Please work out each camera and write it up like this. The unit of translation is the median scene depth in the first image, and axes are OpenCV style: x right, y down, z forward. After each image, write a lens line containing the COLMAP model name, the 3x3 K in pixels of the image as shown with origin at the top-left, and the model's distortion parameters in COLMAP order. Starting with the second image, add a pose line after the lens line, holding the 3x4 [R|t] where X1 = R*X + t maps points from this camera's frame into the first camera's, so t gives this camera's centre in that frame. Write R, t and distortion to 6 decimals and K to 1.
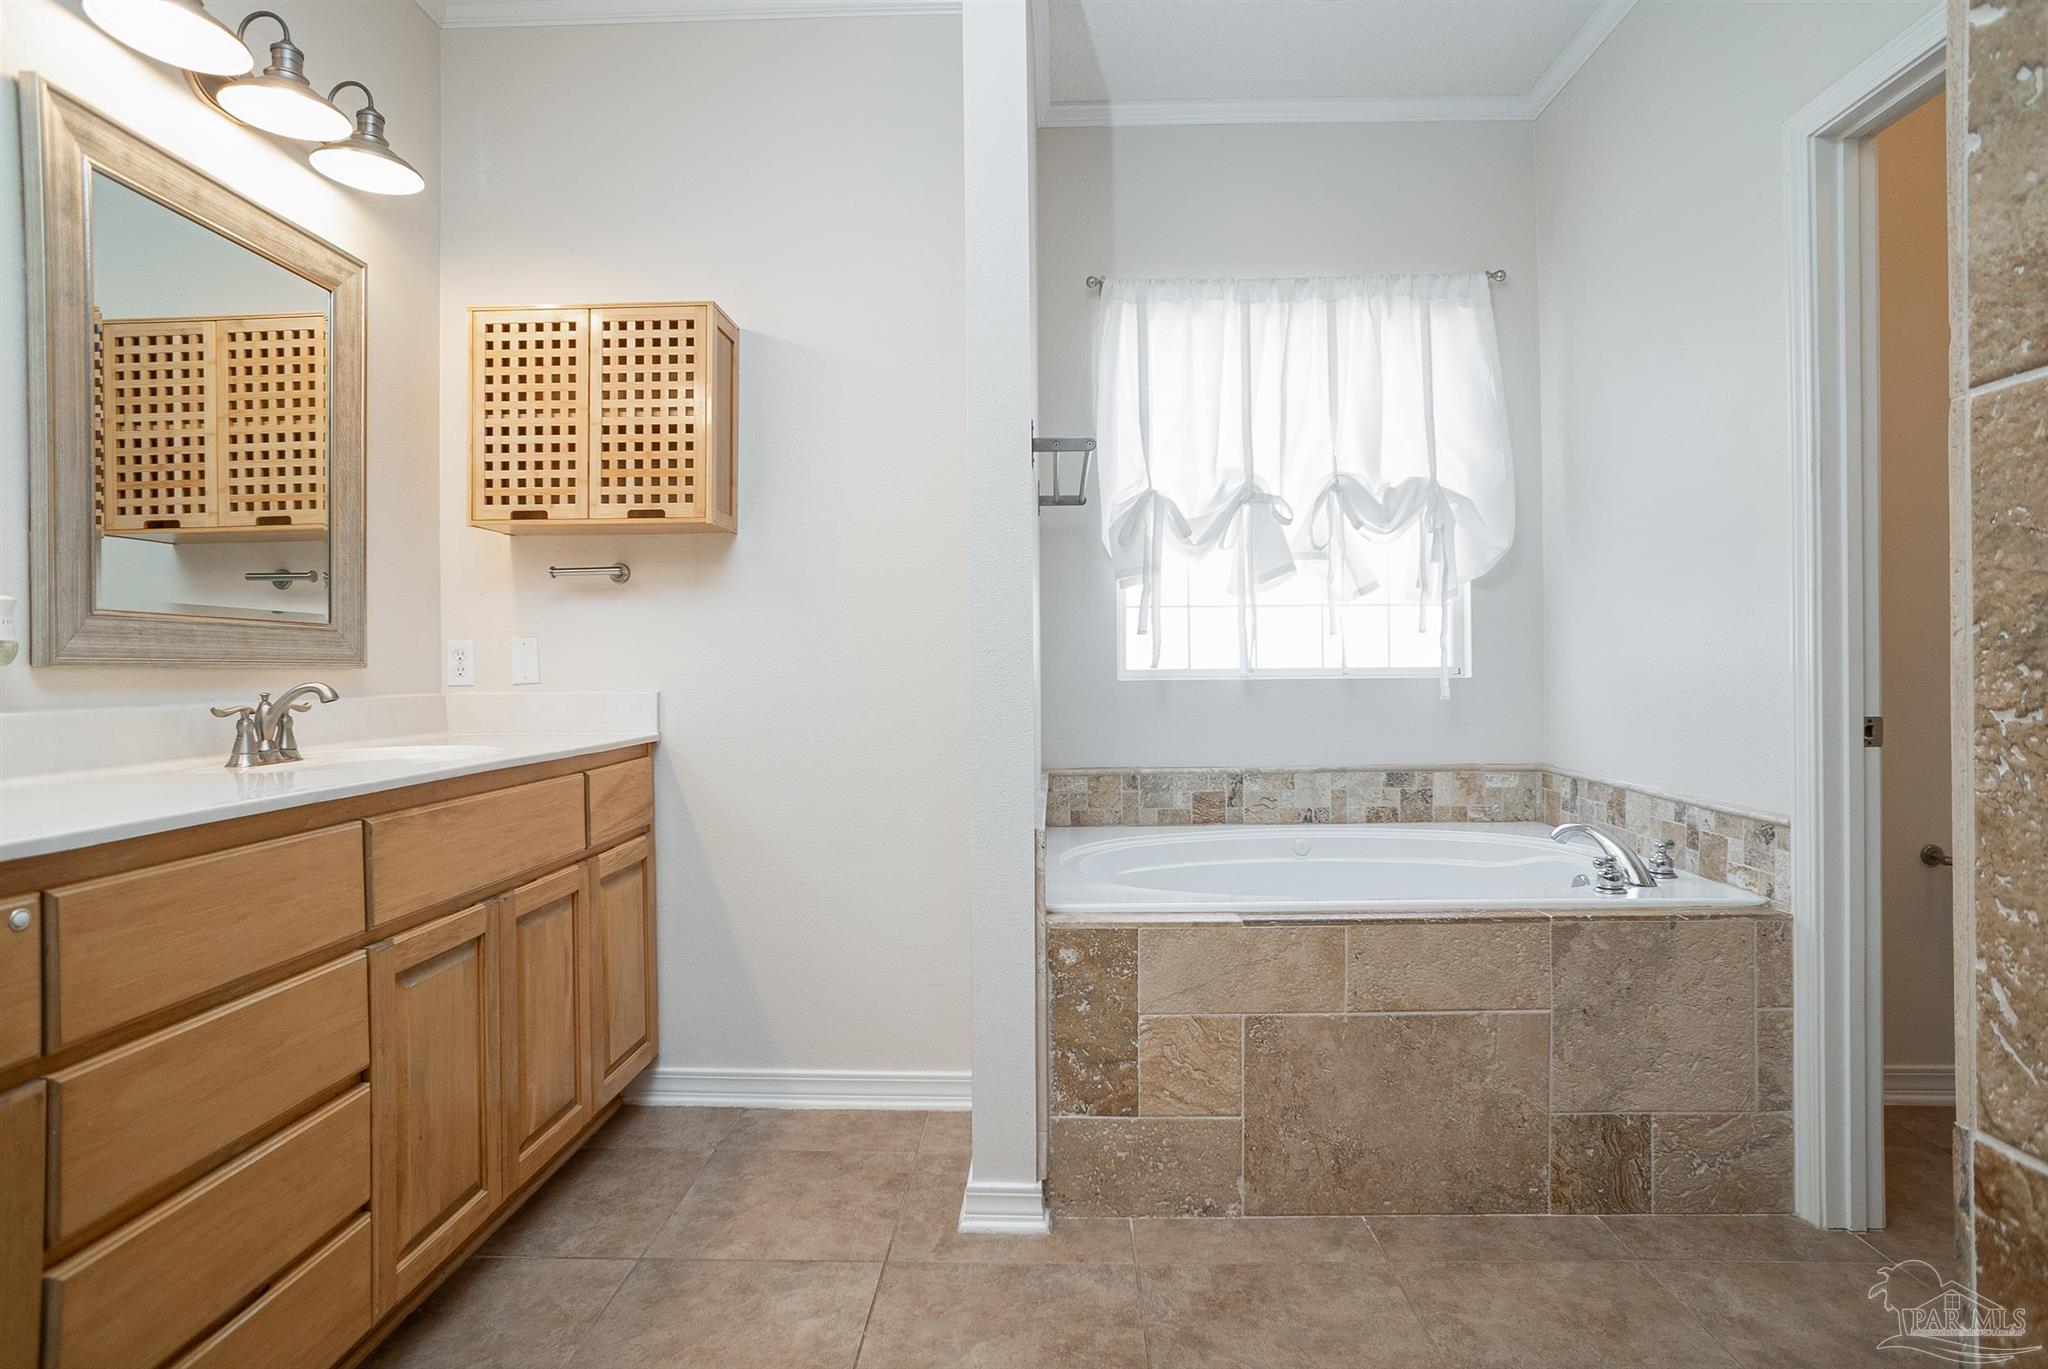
lens RADIAL K [[1079.5, 0, 1034.5], [0, 1079.5, 671.4], [0, 0, 1]] dist [-0.077456, 0.050535]
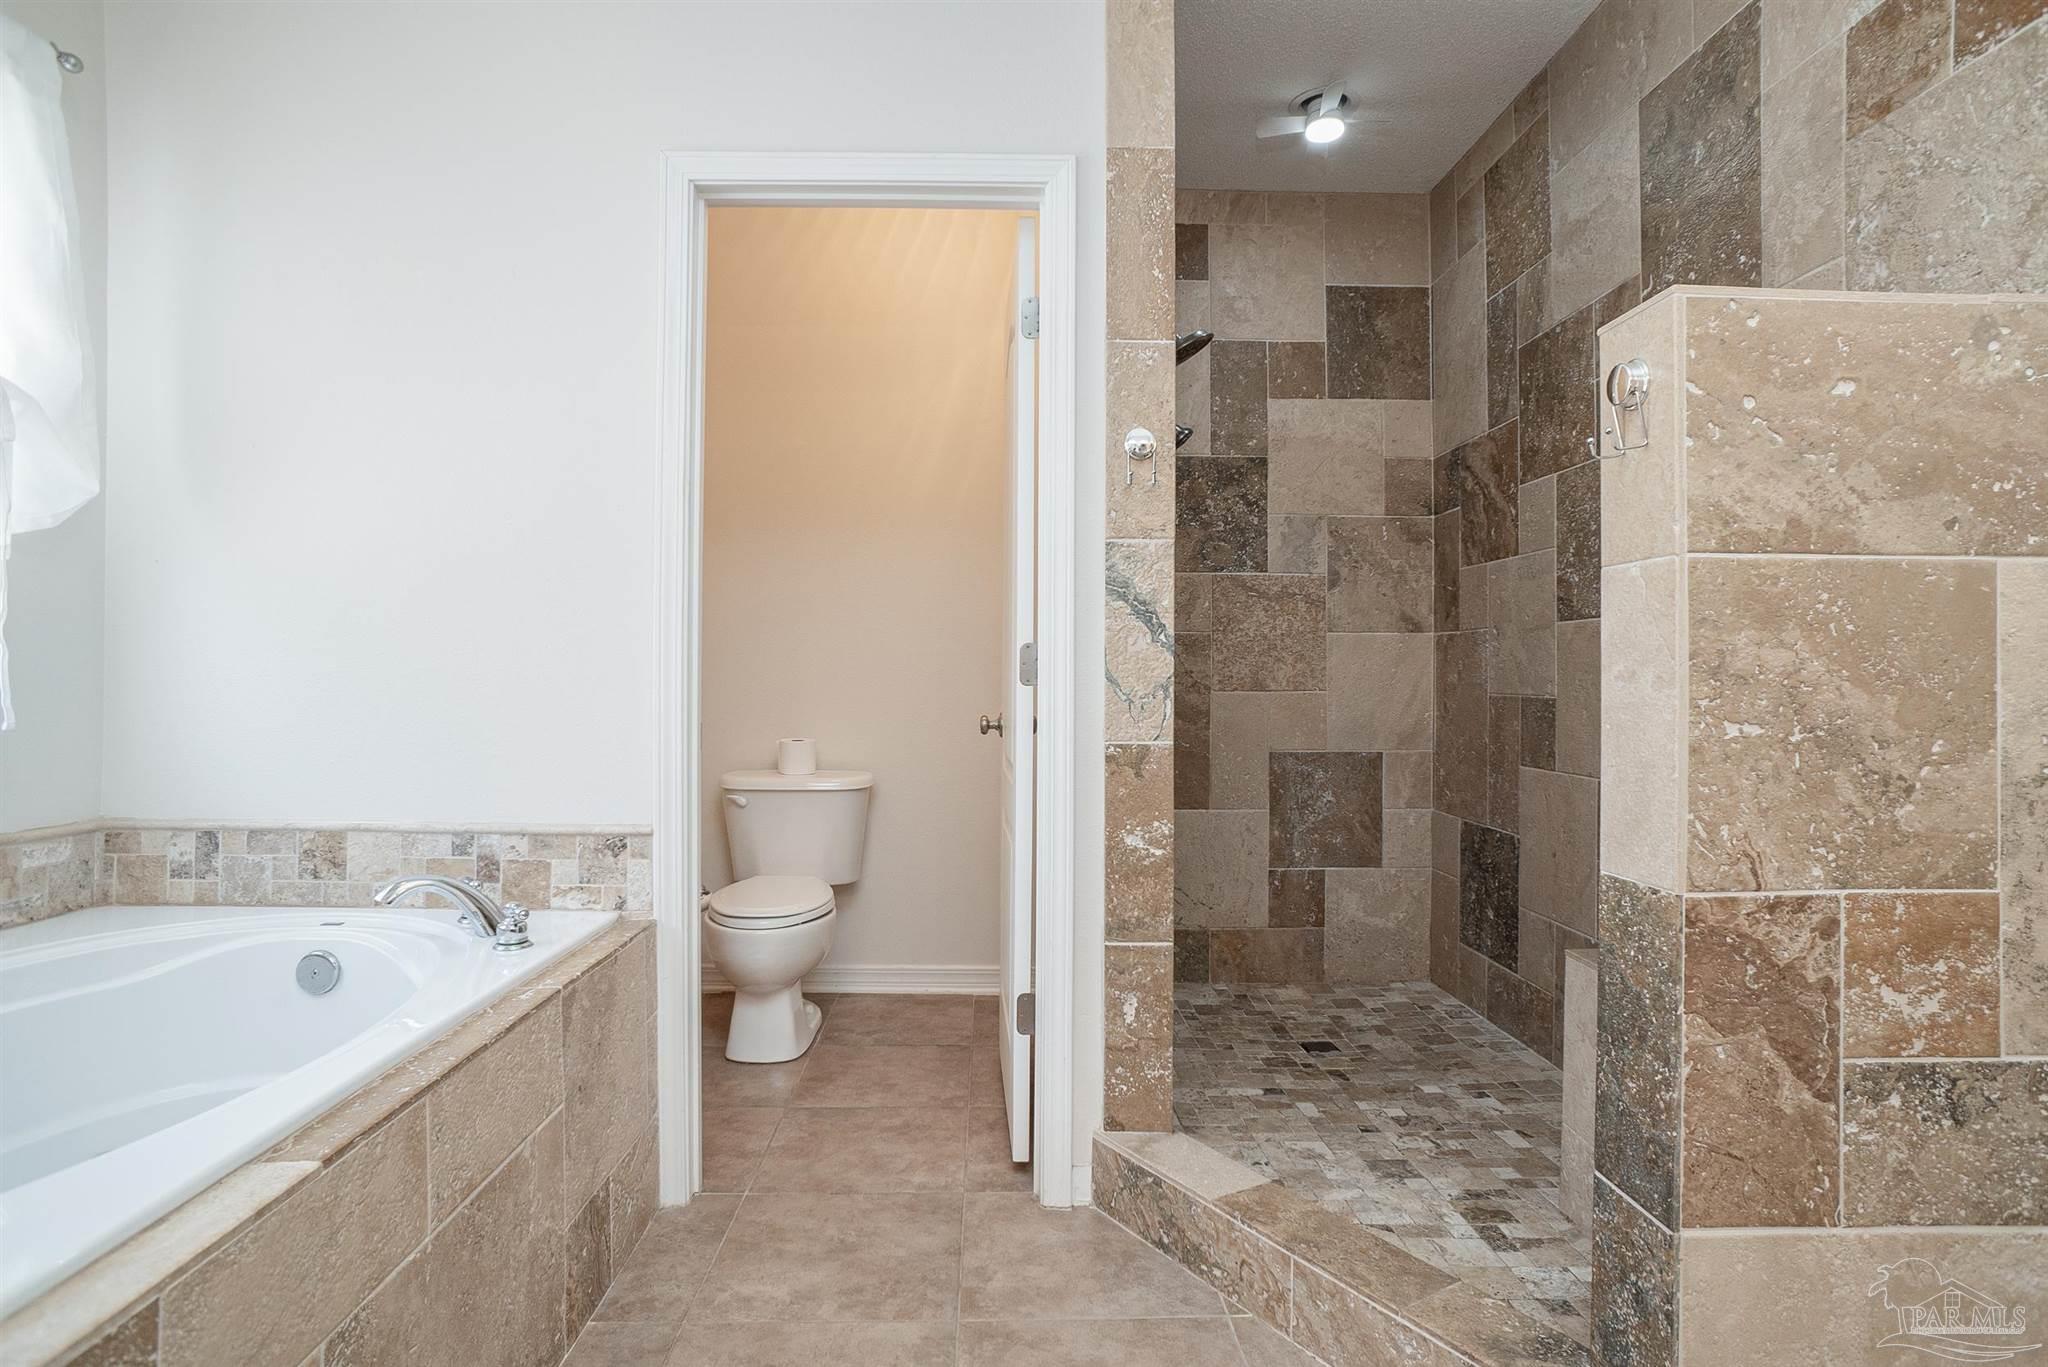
lens RADIAL K [[1079.5, 0, 1034.5], [0, 1079.5, 670.4], [0, 0, 1]] dist [-0.077456, 0.050535]
pose [[-0.052529, 0.009808, 0.998571, -0.310208], [0.000598, 0.999952, -0.009790, -0.000908], [-0.998619, 0.000083, -0.052533, 0.628418]]
